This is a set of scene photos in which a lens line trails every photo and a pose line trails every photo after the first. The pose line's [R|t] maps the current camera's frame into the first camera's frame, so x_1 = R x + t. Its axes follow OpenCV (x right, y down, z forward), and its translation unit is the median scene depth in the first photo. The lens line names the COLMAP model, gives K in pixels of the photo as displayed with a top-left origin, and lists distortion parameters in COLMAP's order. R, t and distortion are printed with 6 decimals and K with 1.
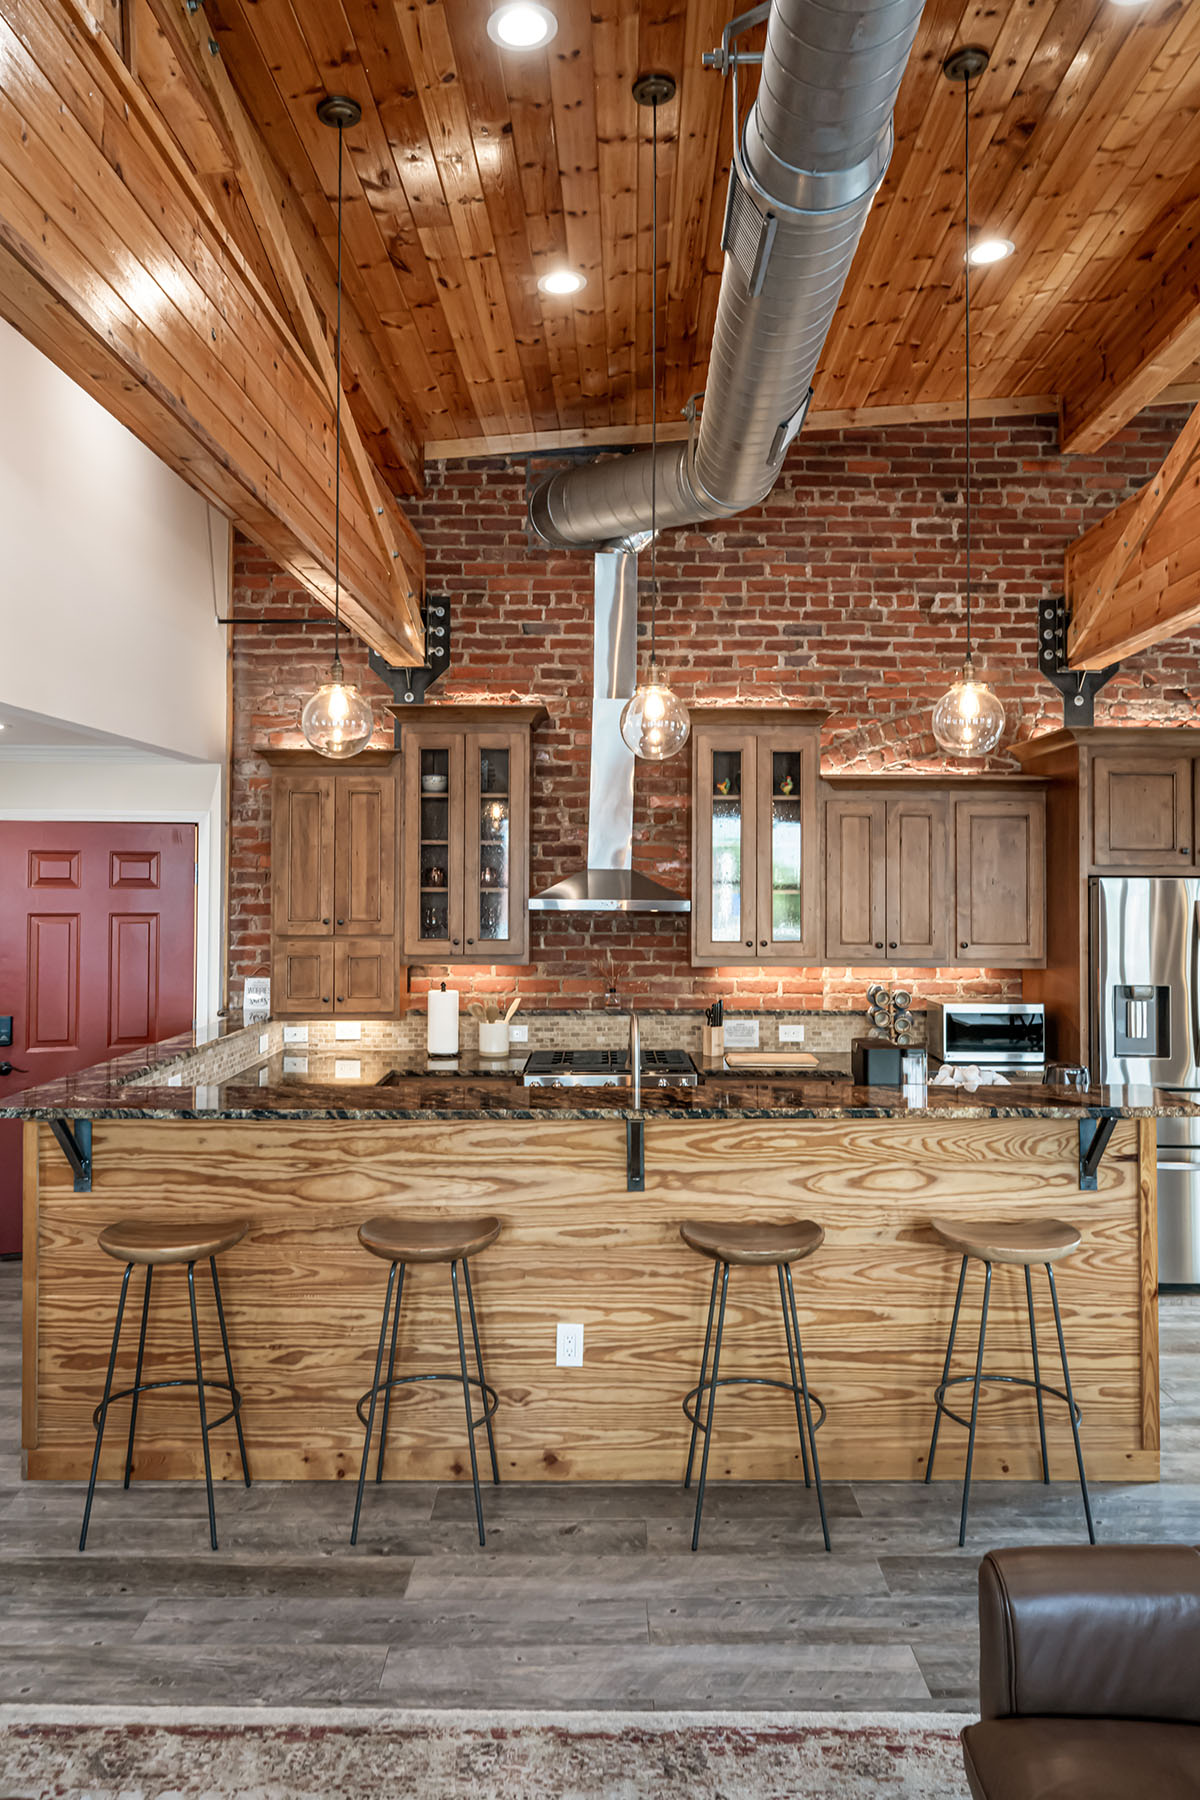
lens RADIAL K [[1297.2, 0, 608.2], [0, 1297.2, 855.6], [0, 0, 1]] dist [-0.001206, -0.000193]
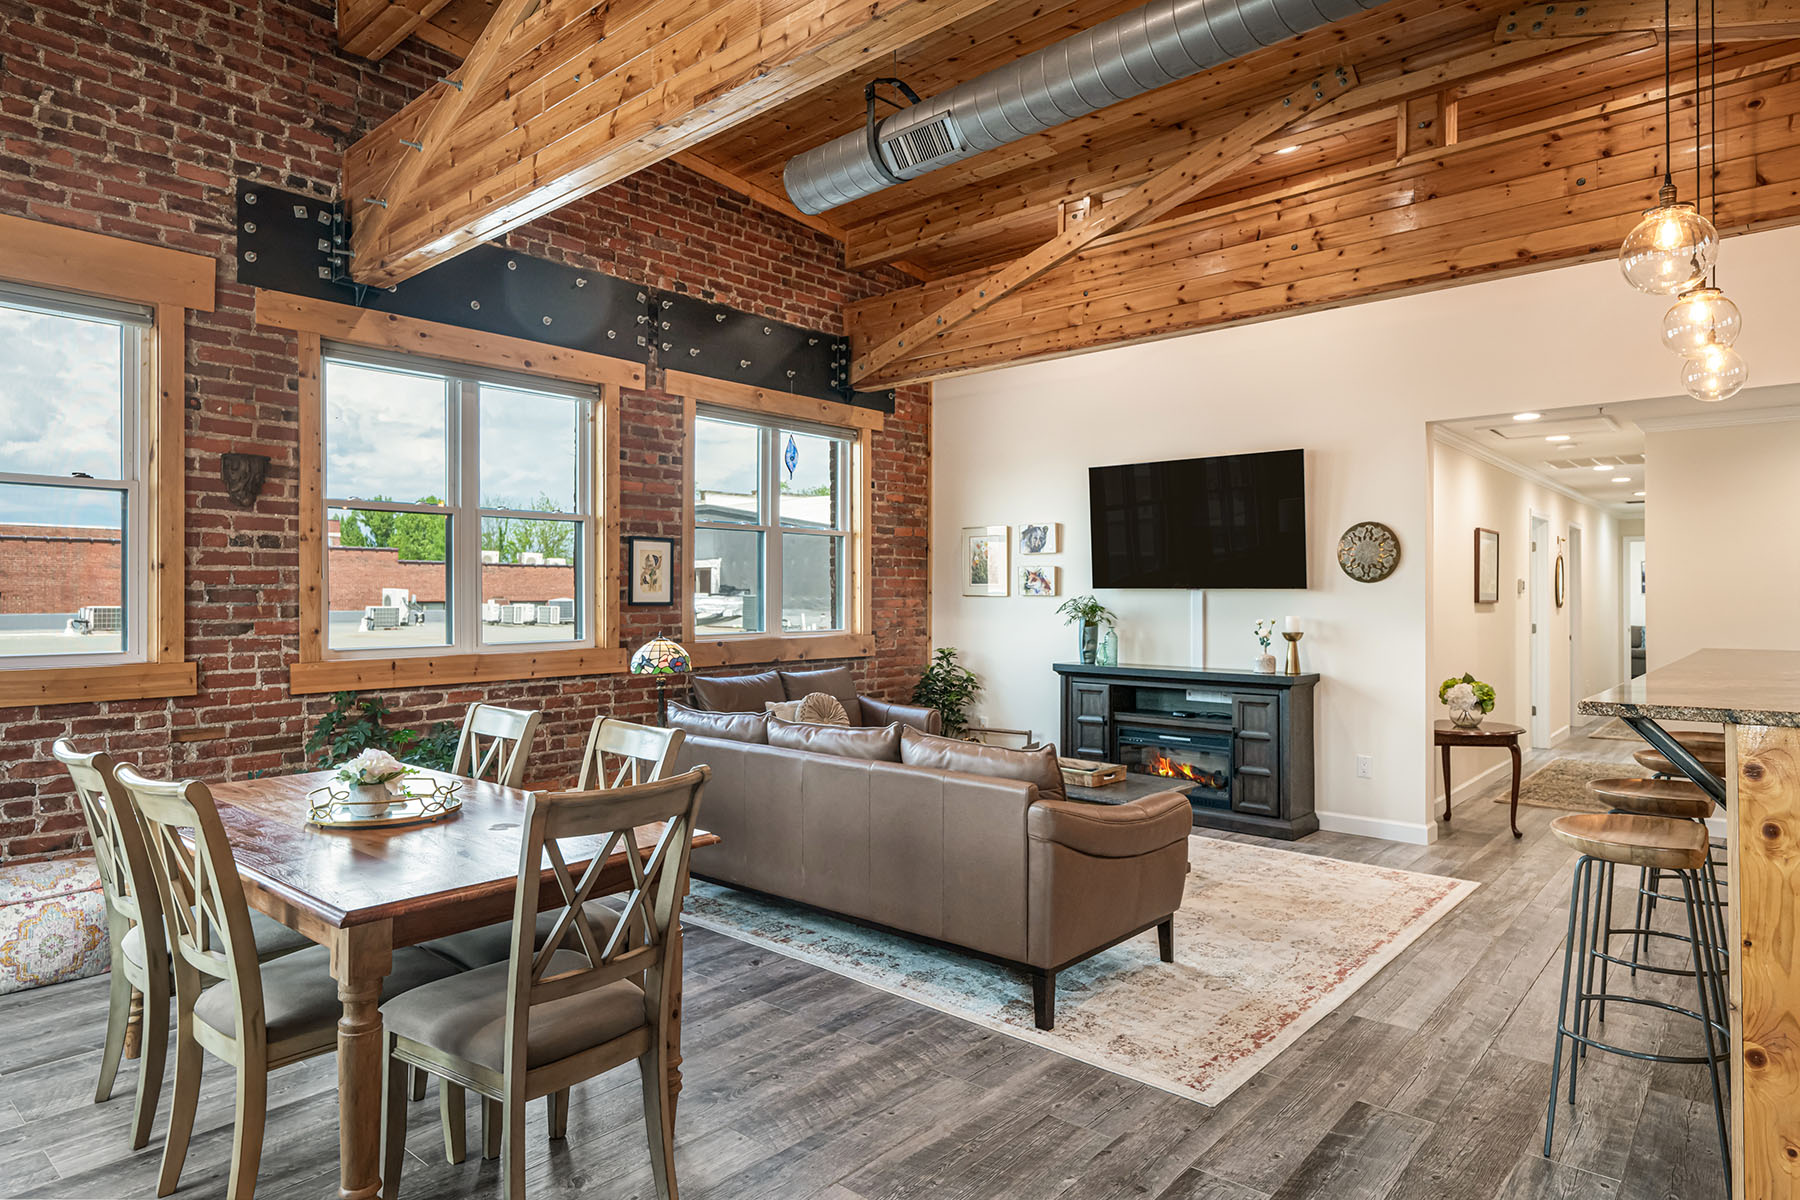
lens RADIAL K [[1047.5, 0, 890.6], [0, 1047.5, 590.5], [0, 0, 1]] dist [-0.001749, -0.000123]
pose [[-0.667684, -0.007164, -0.744410, 0.660804], [0.013494, 0.999673, -0.021723, 0.074543], [0.744322, -0.024550, -0.667369, 0.617407]]
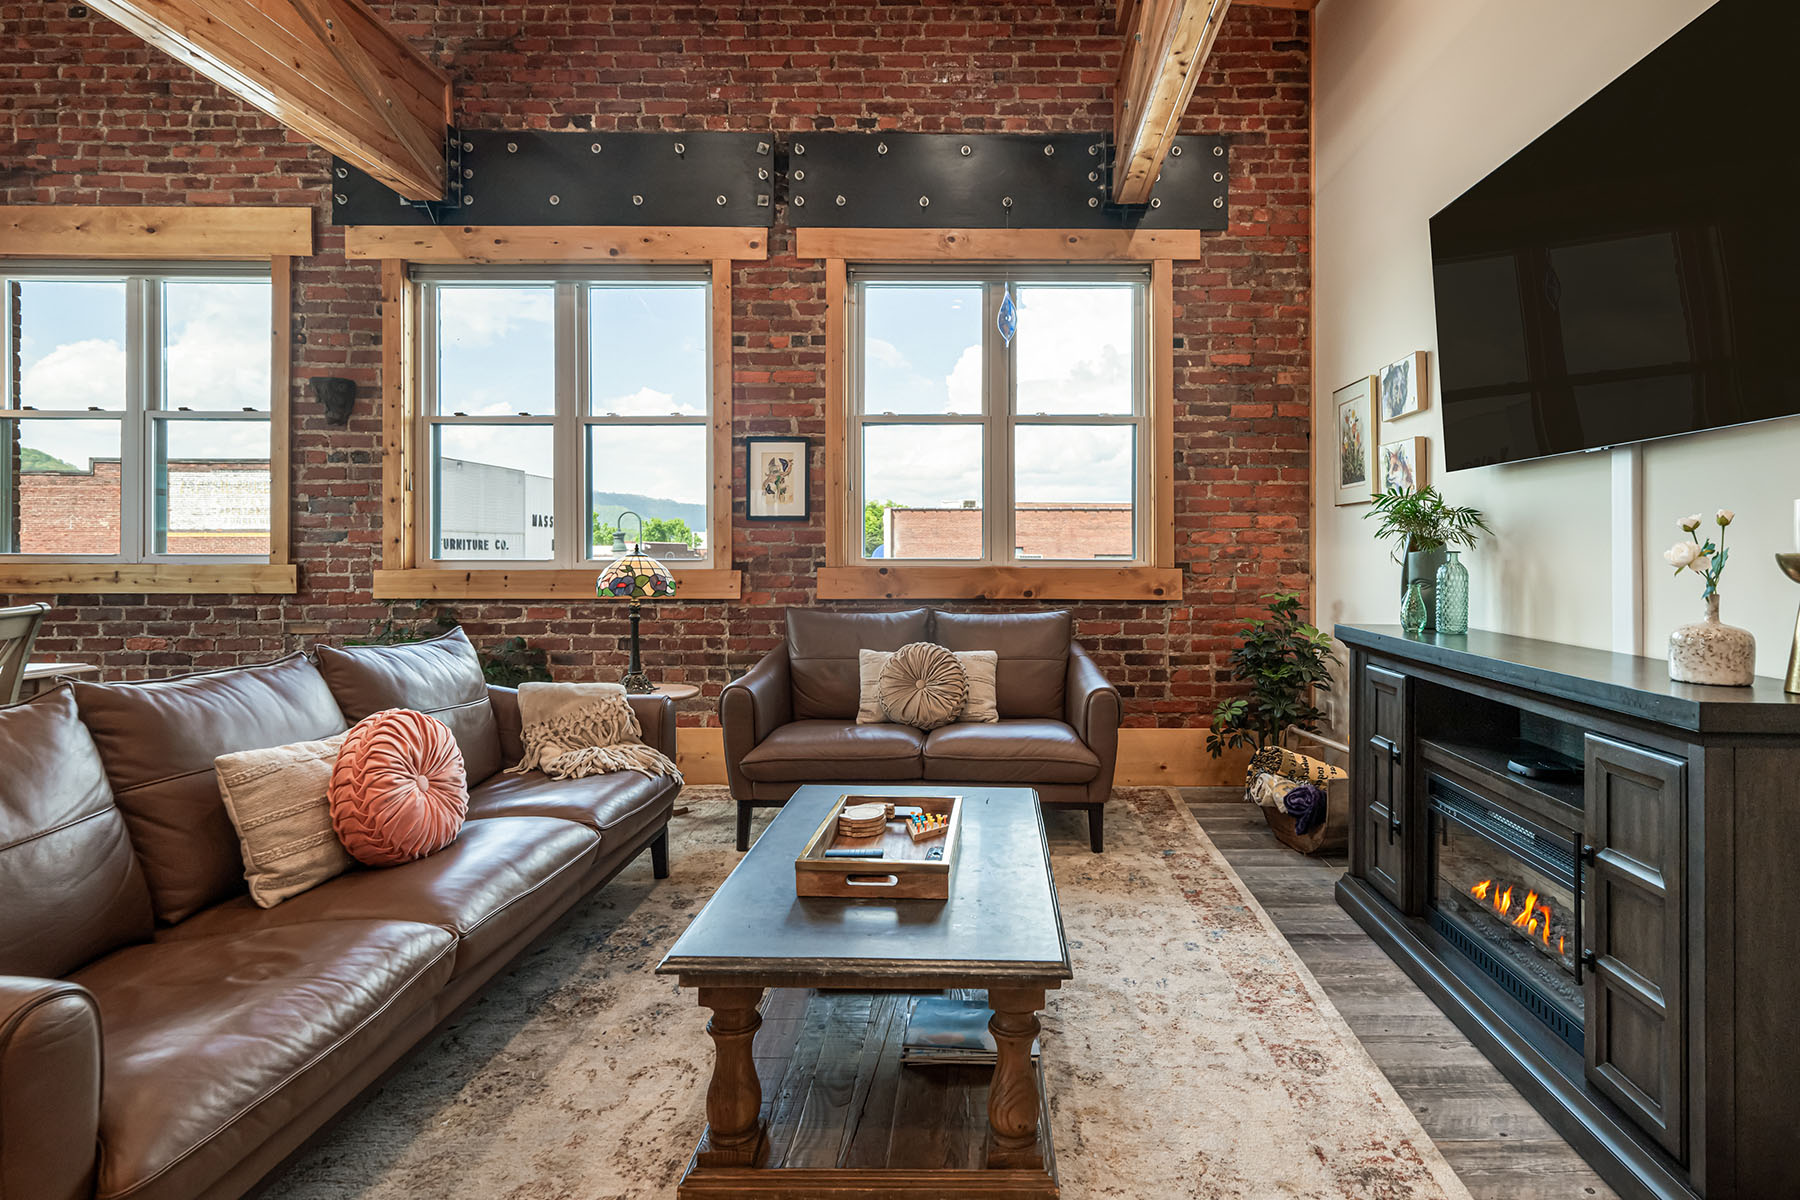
lens RADIAL K [[913.6, 0, 992.2], [0, 913.6, 550.9], [0, 0, 1]] dist [0.001567, 0.000125]
pose [[-0.999939, -0.006906, 0.008633, -0.075460], [-0.007120, 0.999664, -0.024936, 0.103591], [-0.008458, -0.024996, -0.999652, 0.498283]]
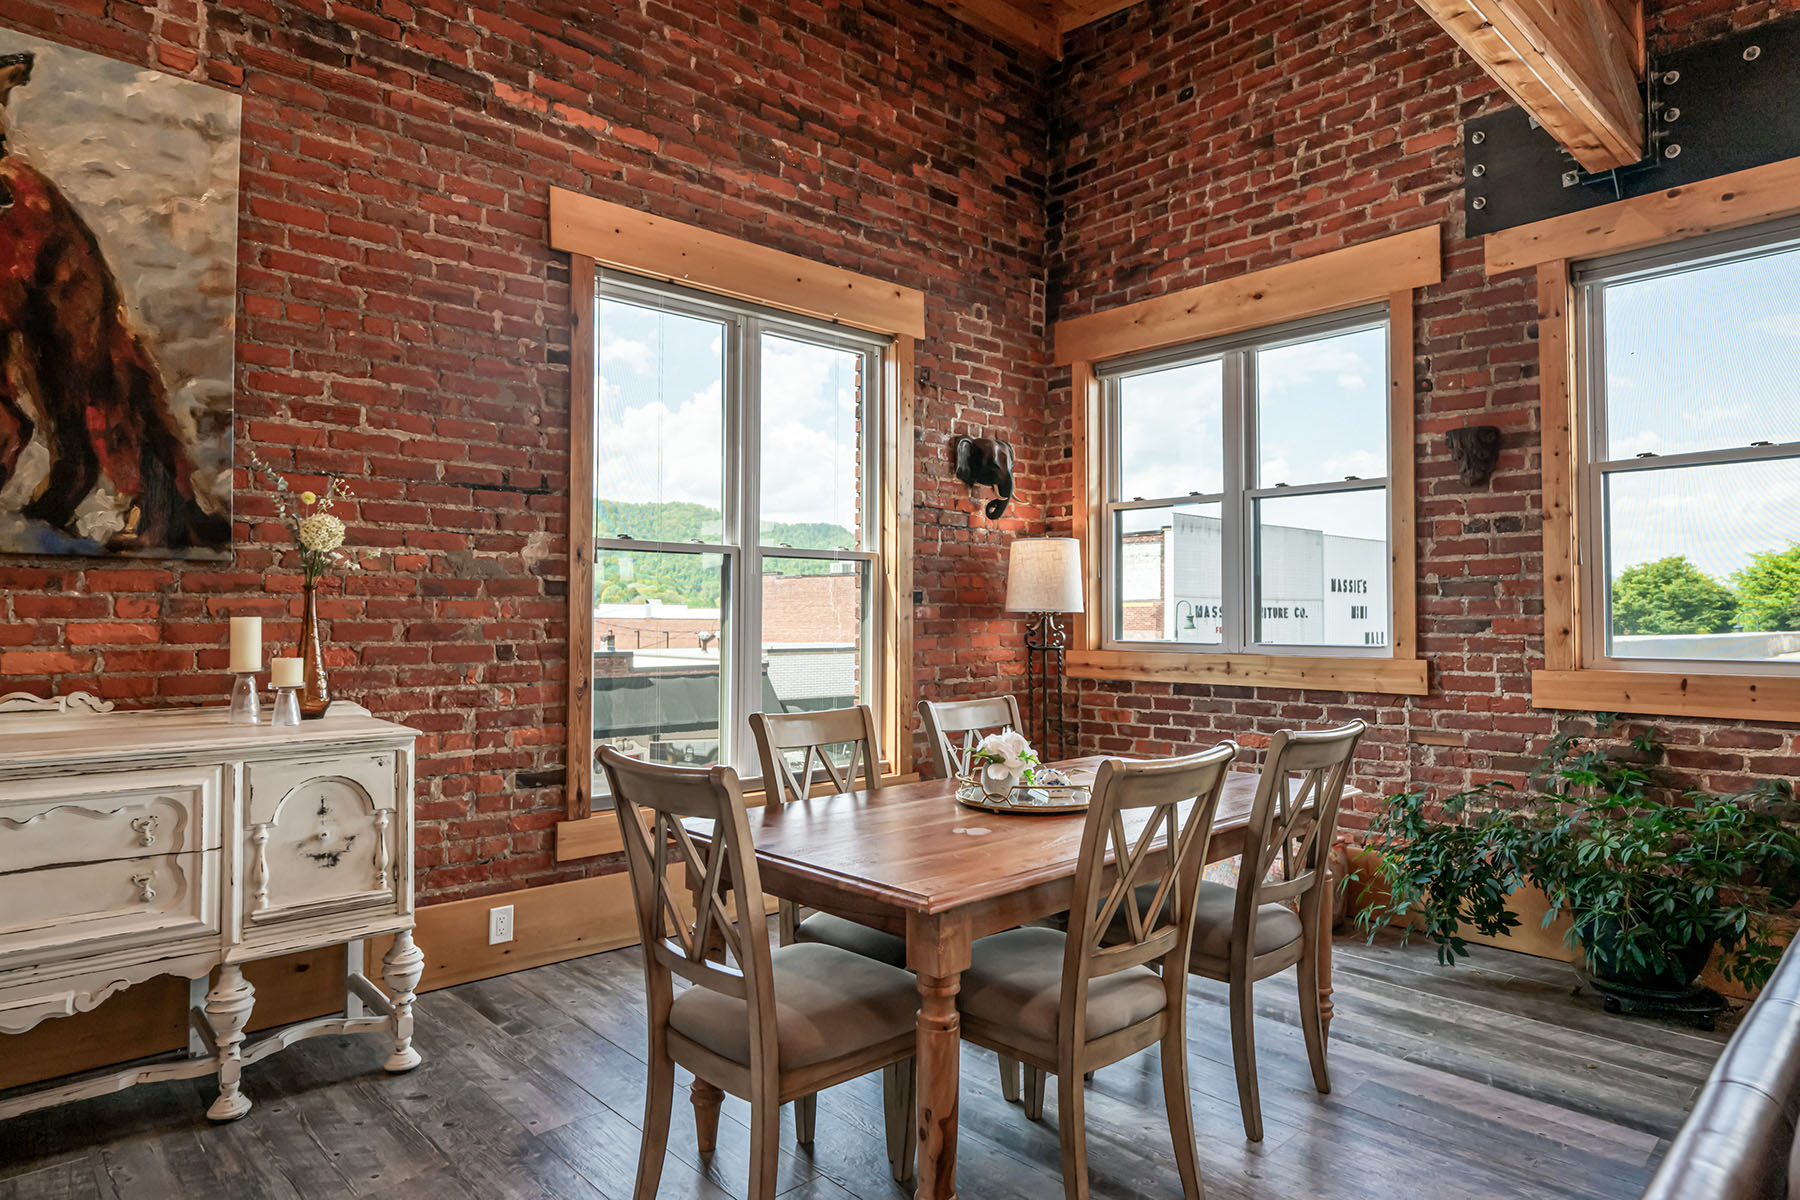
lens RADIAL K [[1031.8, 0, 907.7], [0, 1031.8, 594.2], [0, 0, 1]] dist [0.001228, 0.000298]
pose [[-0.678033, 0.011783, 0.734937, 0.201576], [-0.020270, 0.999192, -0.034720, 0.088541], [-0.734752, -0.038438, -0.677246, 0.483851]]
